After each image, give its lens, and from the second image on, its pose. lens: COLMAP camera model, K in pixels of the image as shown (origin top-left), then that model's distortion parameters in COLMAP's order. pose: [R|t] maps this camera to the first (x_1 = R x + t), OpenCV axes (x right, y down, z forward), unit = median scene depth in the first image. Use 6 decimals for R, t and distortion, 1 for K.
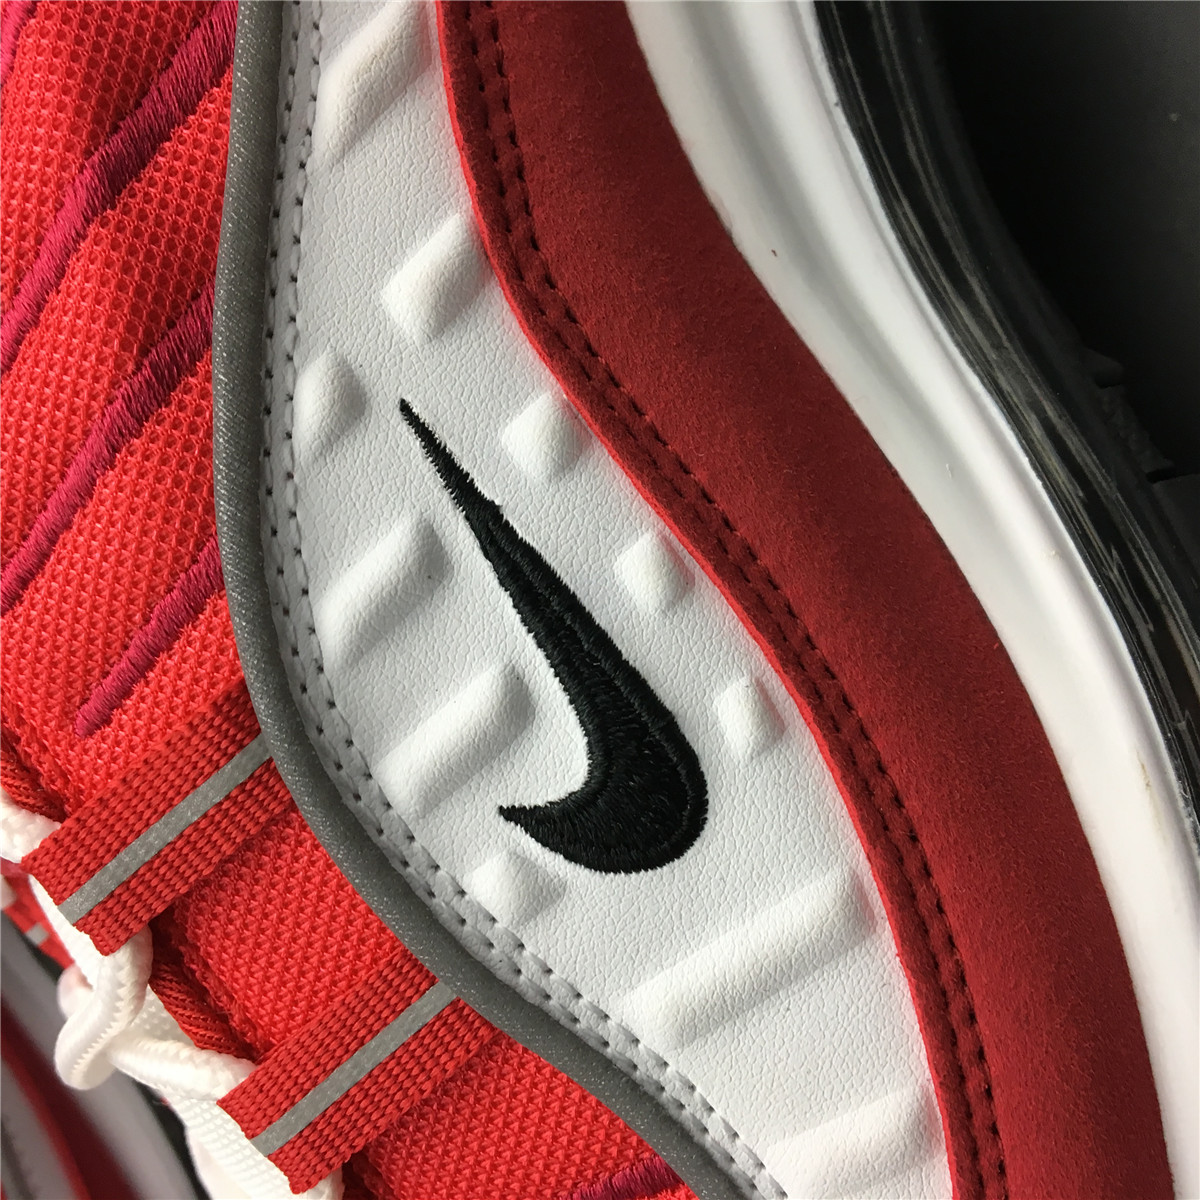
lens RADIAL K [[1433.6, 0, 600.0], [0, 1433.6, 600.0], [0, 0, 1]] dist [0.143312, -0.459635]
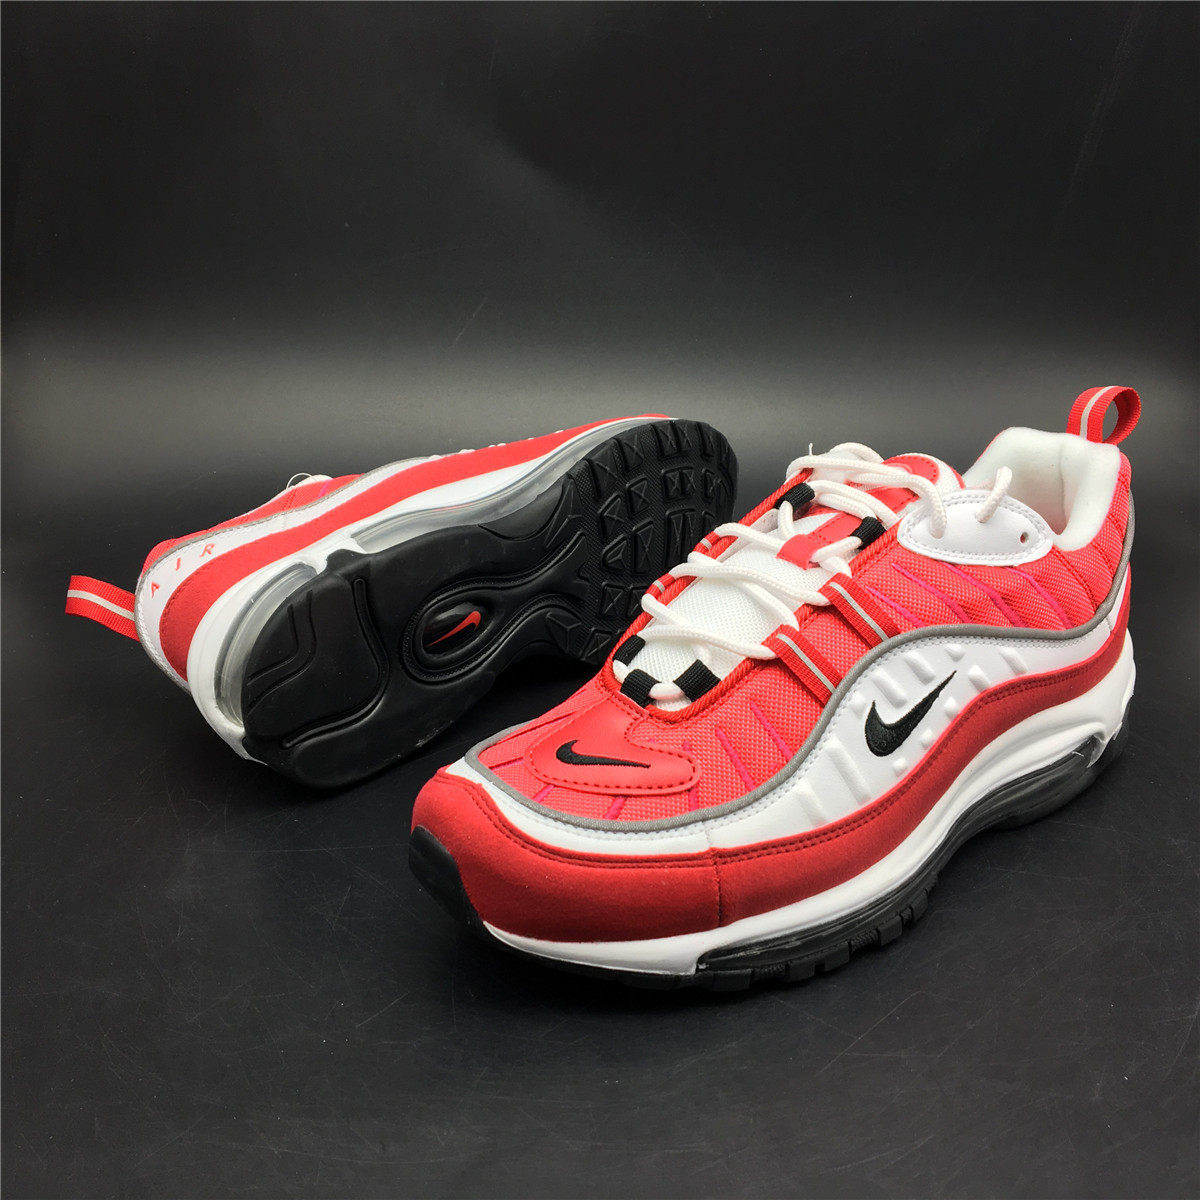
lens RADIAL K [[1433.6, 0, 600.0], [0, 1433.6, 600.0], [0, 0, 1]] dist [0.143312, -0.459635]
pose [[0.095842, 0.984400, -0.147551, 0.156520], [-0.889066, 0.017997, -0.457426, 2.495781], [-0.447635, 0.175023, 0.876921, -2.016976]]
